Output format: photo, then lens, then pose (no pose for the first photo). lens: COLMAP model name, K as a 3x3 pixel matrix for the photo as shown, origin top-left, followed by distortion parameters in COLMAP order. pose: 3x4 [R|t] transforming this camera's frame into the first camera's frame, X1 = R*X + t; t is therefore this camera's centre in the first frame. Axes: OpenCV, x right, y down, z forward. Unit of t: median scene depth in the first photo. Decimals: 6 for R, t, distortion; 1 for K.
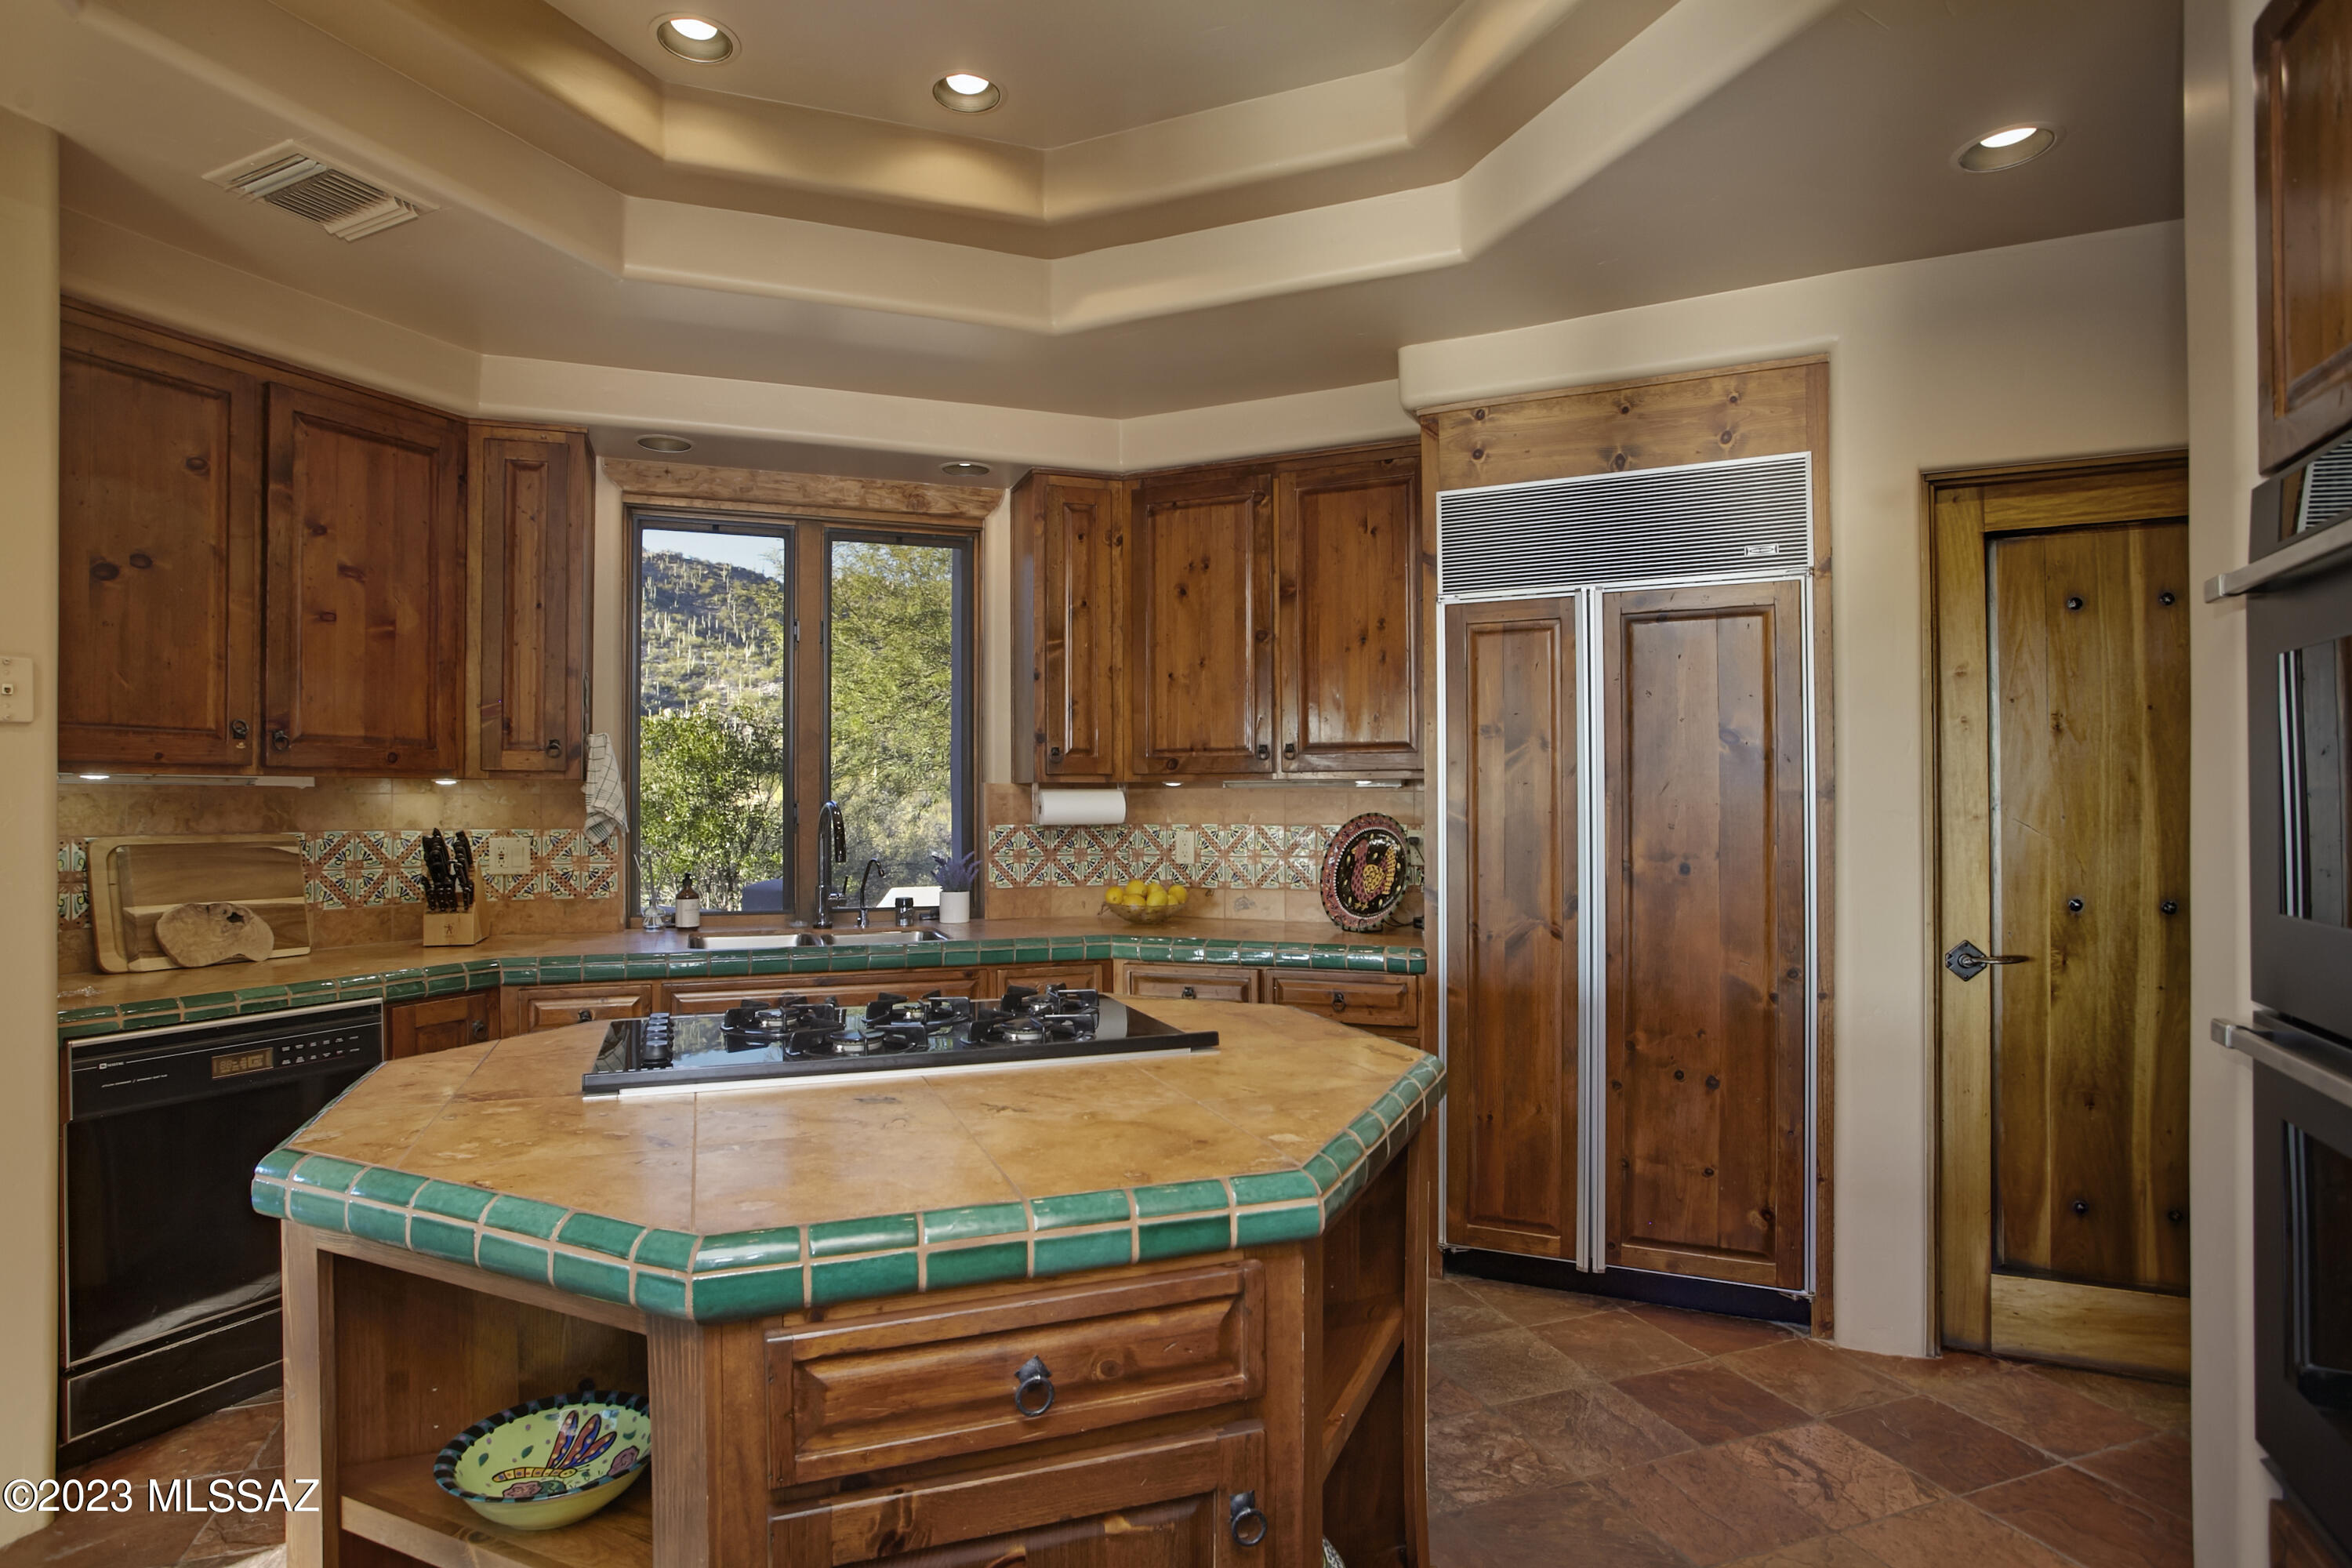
lens RADIAL K [[1274.9, 0, 1176.0], [0, 1274.9, 784.0], [0, 0, 1]] dist [-0.000101, 0.001496]
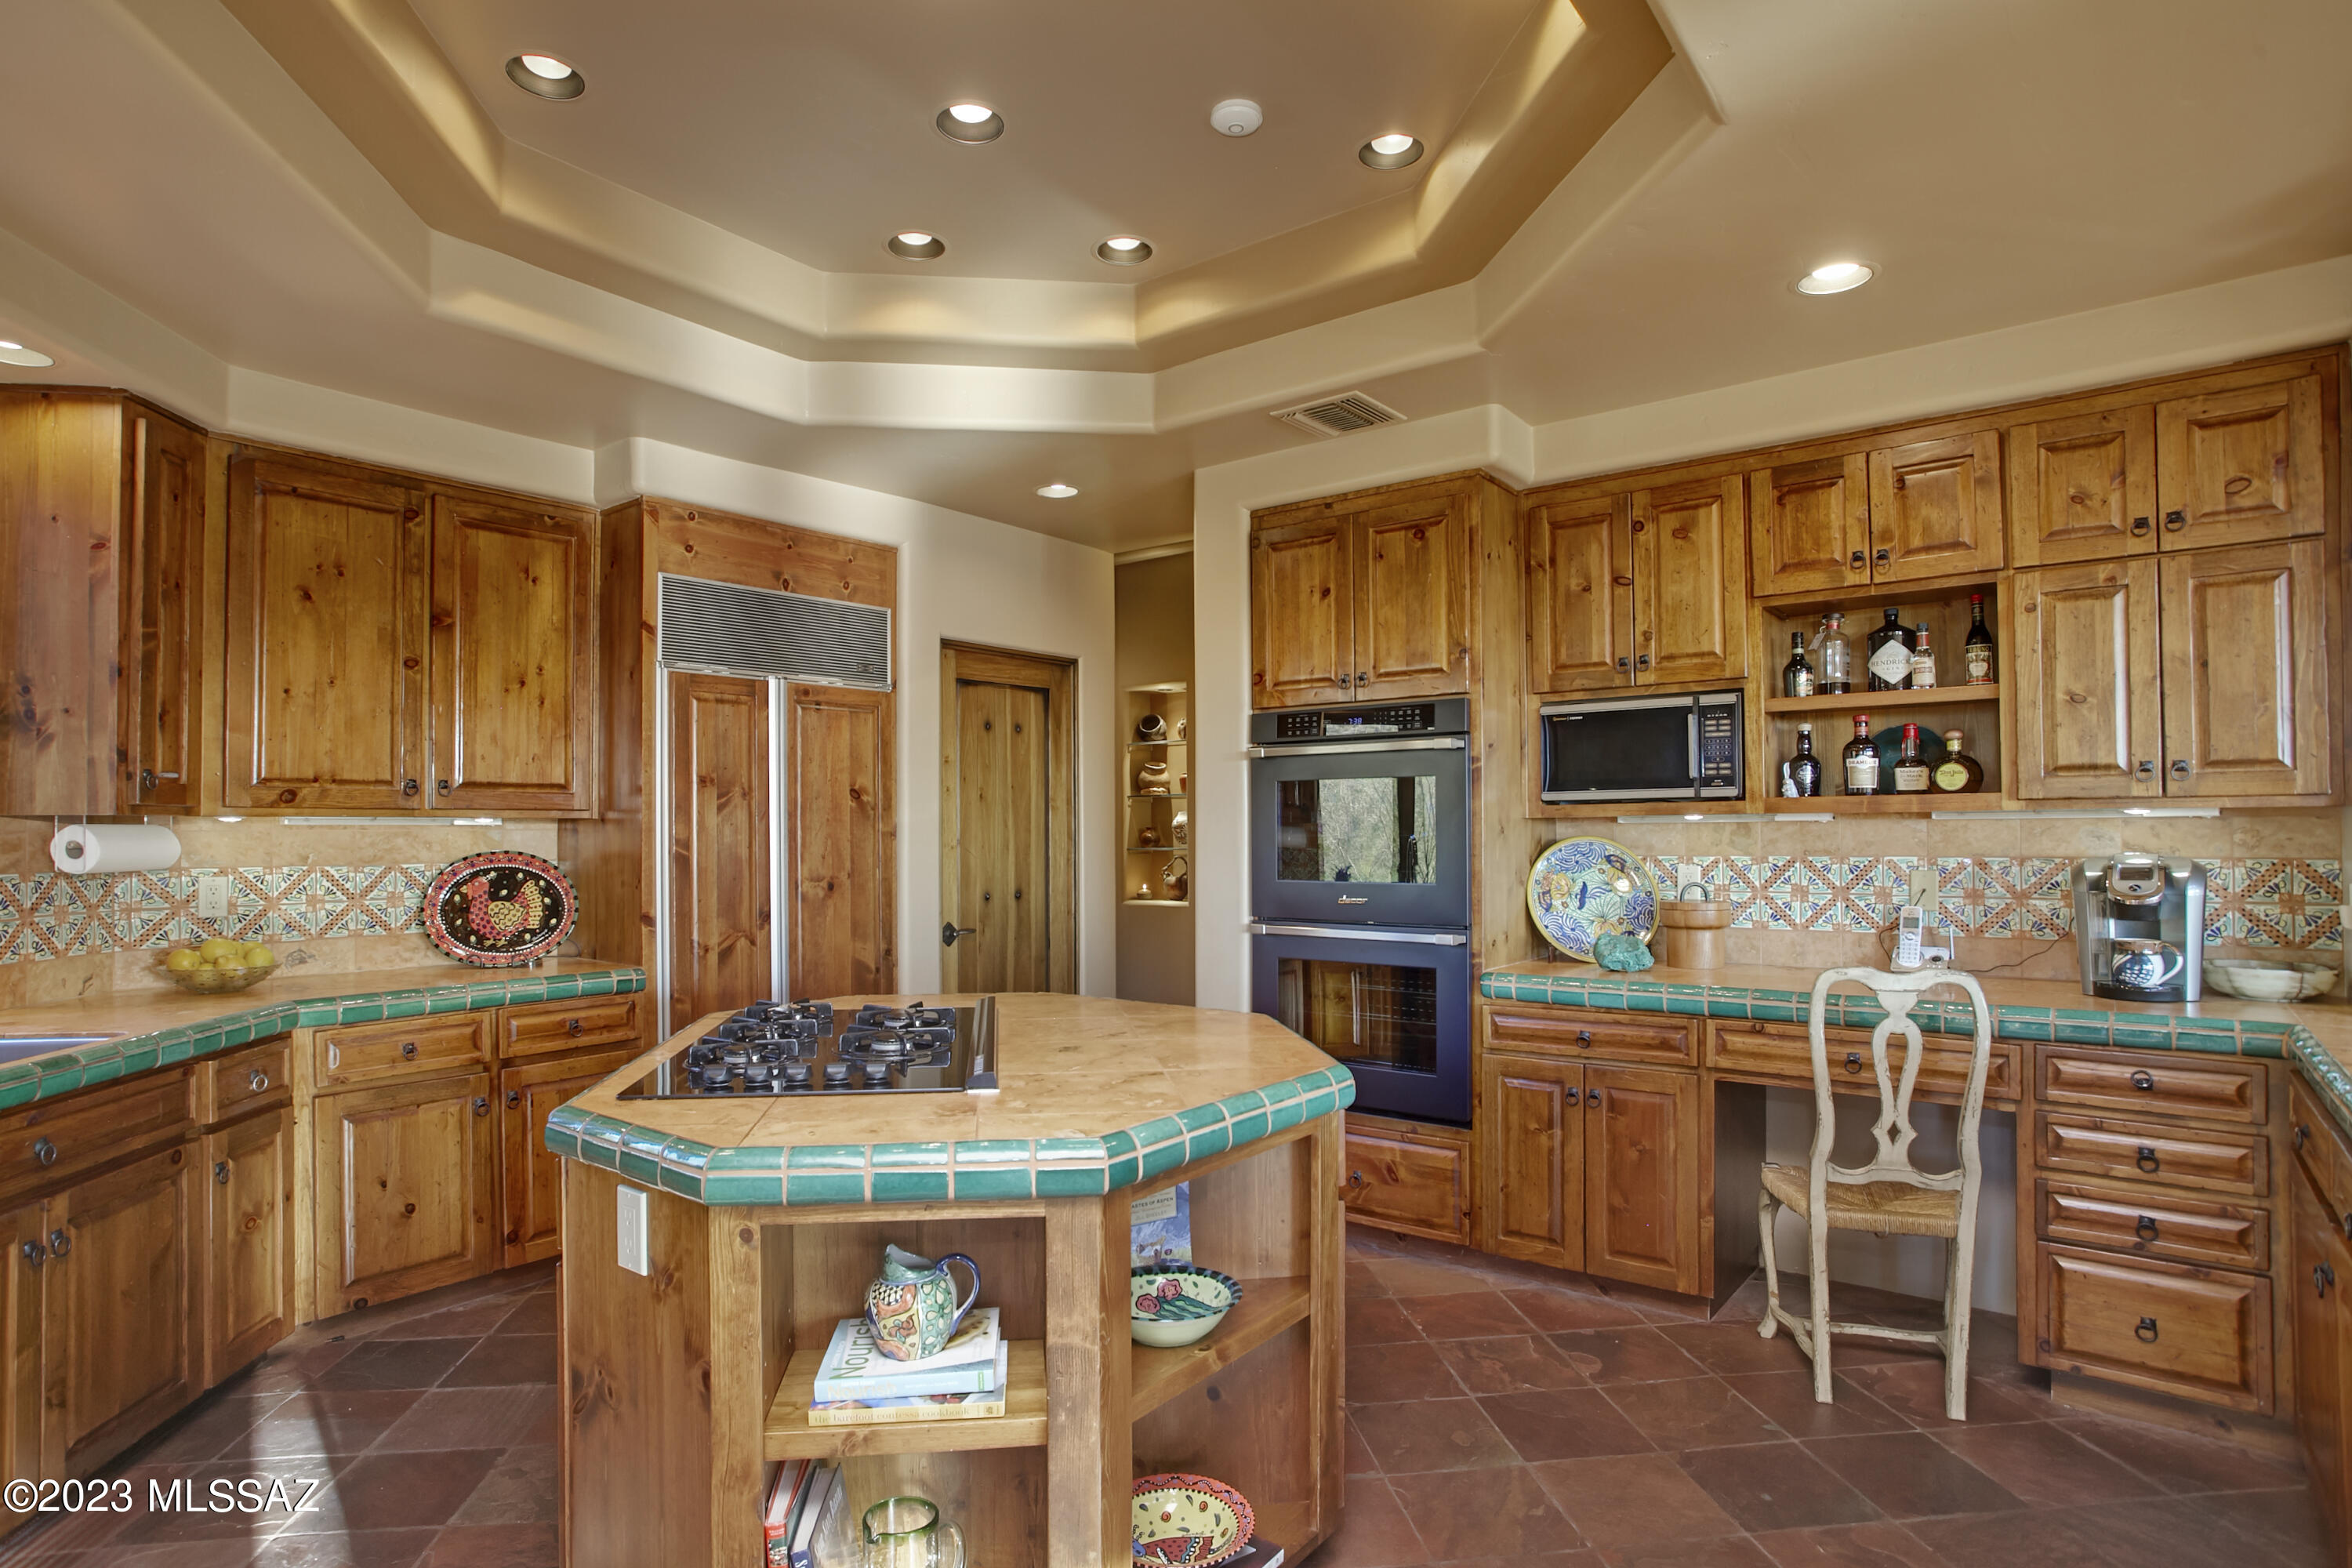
lens RADIAL K [[1274.9, 0, 1176.0], [0, 1274.9, 784.0], [0, 0, 1]] dist [-0.000101, 0.001496]
pose [[0.235691, 0.035157, 0.971192, -0.801202], [-0.014190, 0.999363, -0.032733, -0.005104], [-0.971725, -0.006067, 0.236040, 0.270072]]
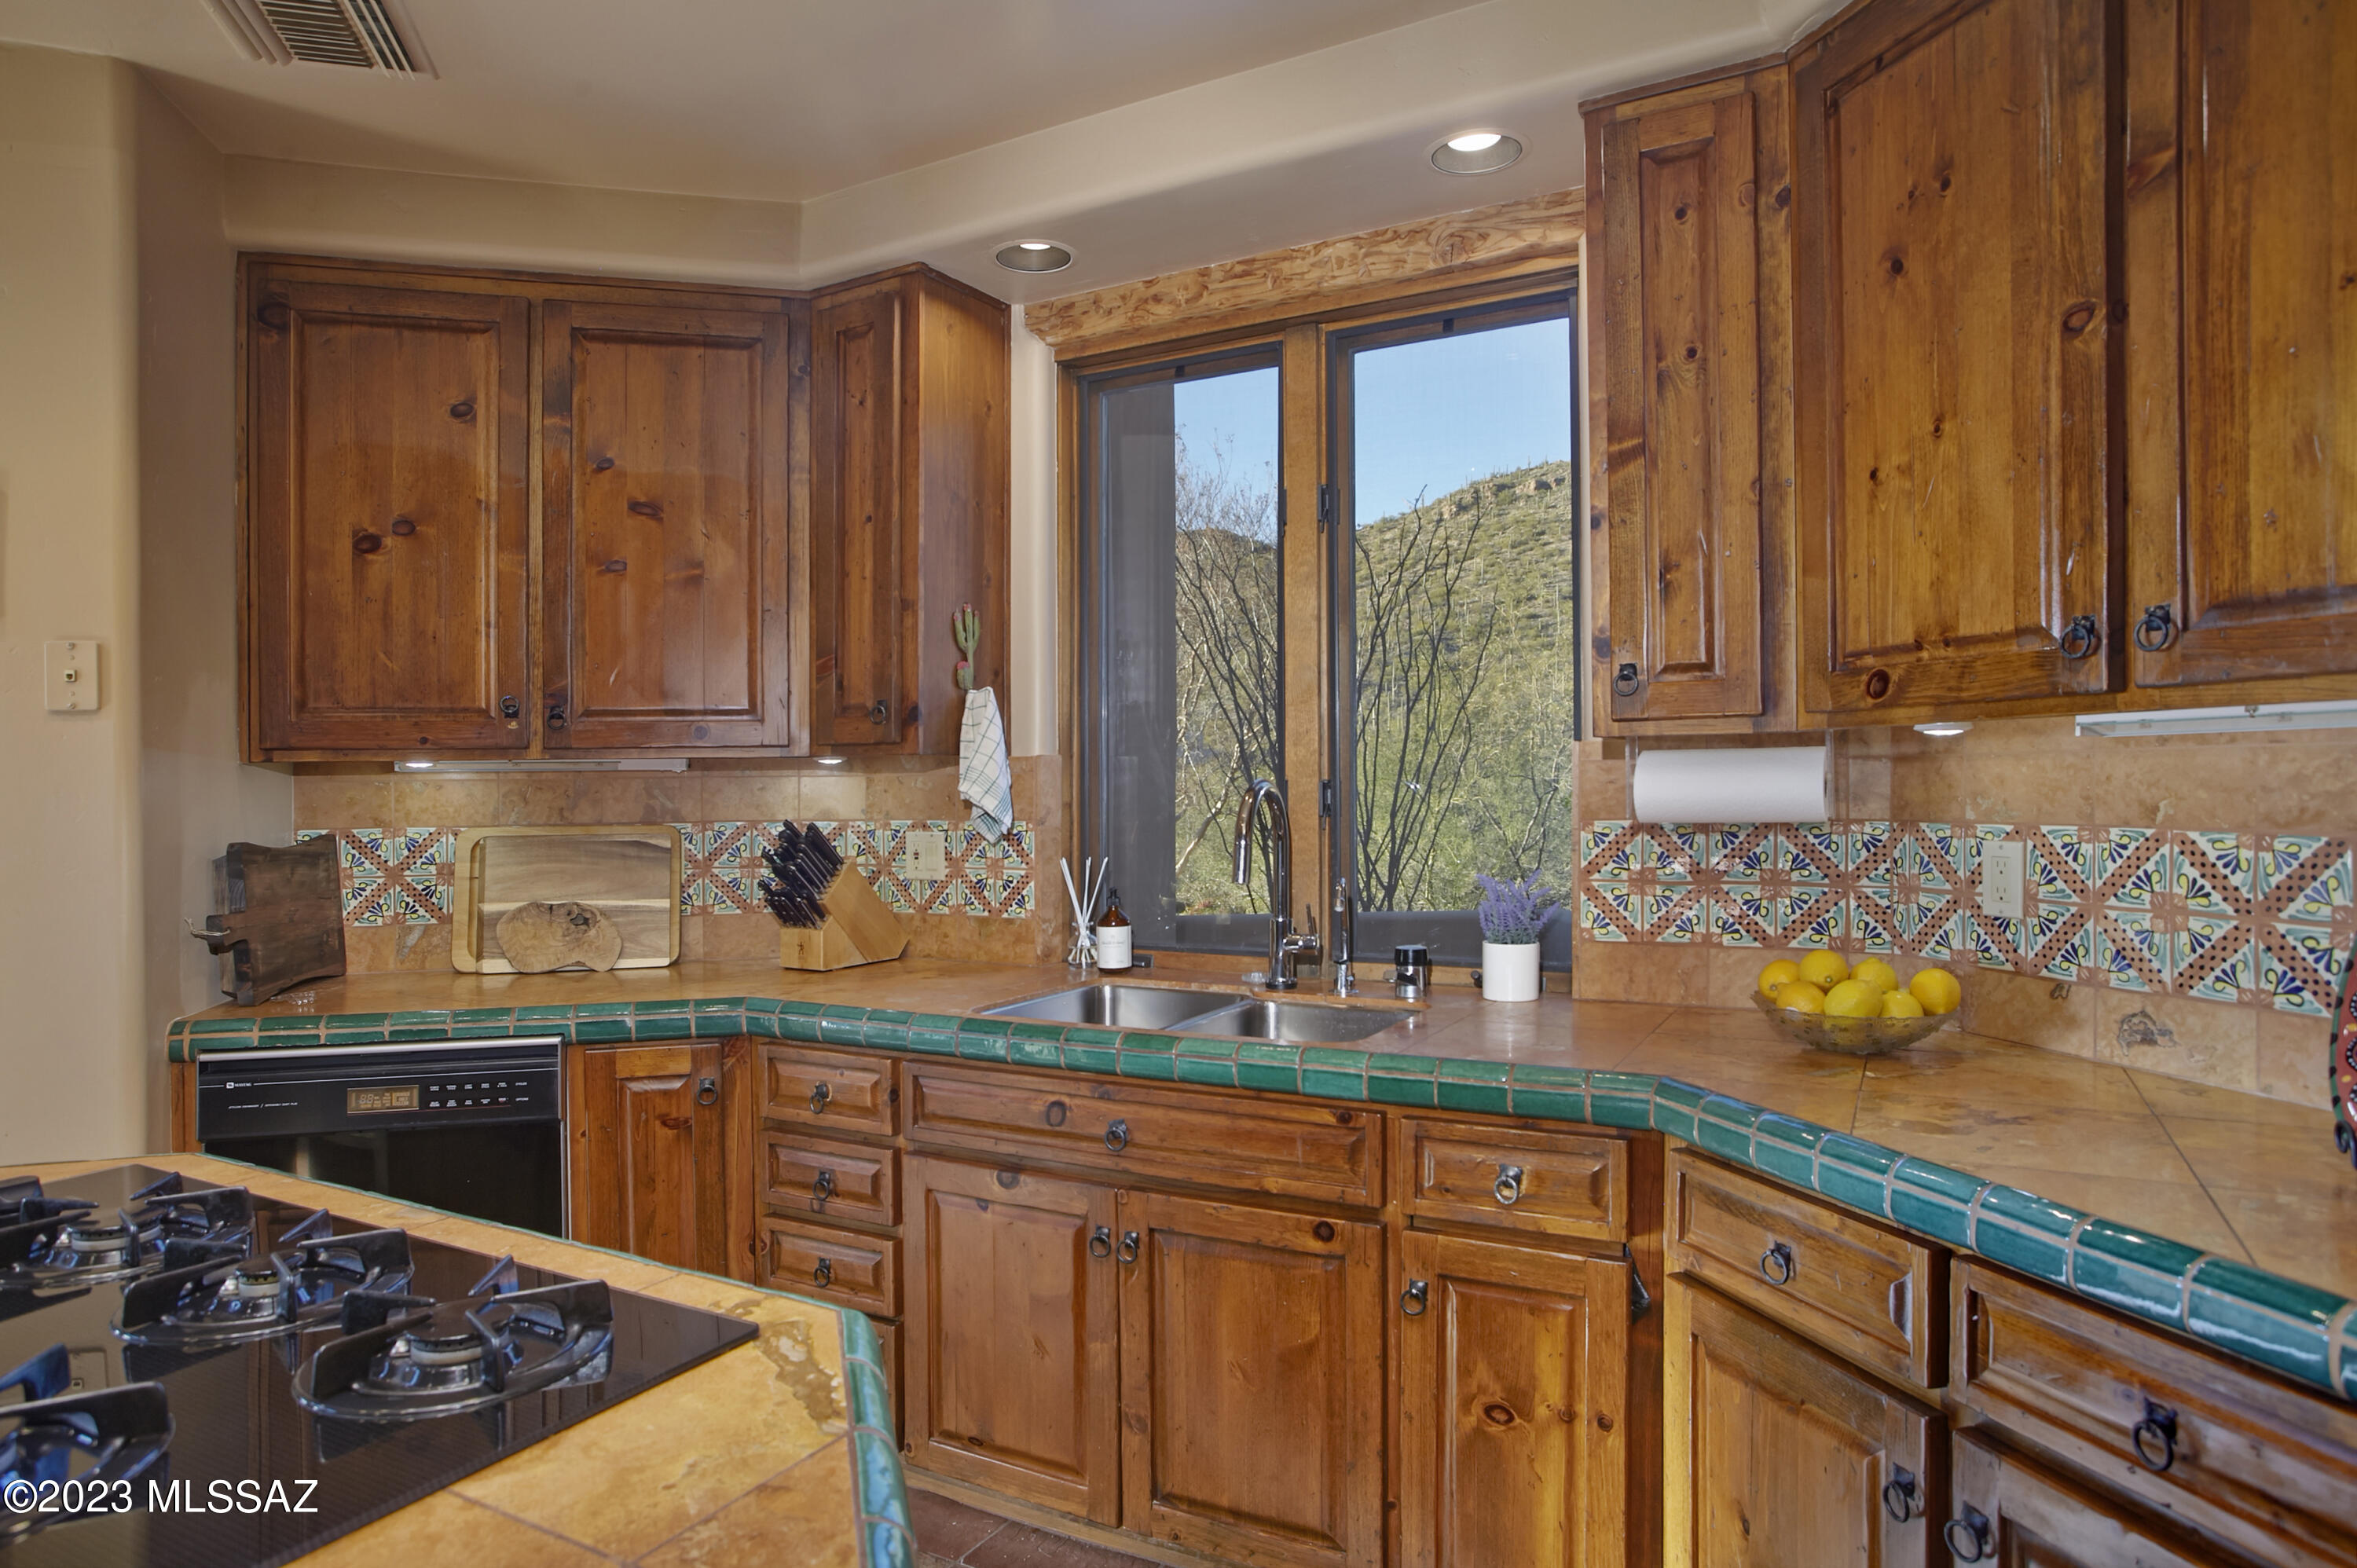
lens RADIAL K [[1409.7, 0, 1178.5], [0, 1409.7, 784.0], [0, 0, 1]] dist [-0.044470, 0.031894]
pose [[0.633692, -0.005780, -0.773564, 0.241769], [0.023820, 0.999644, 0.012043, 0.007598], [0.773218, -0.026058, 0.633604, 0.619892]]
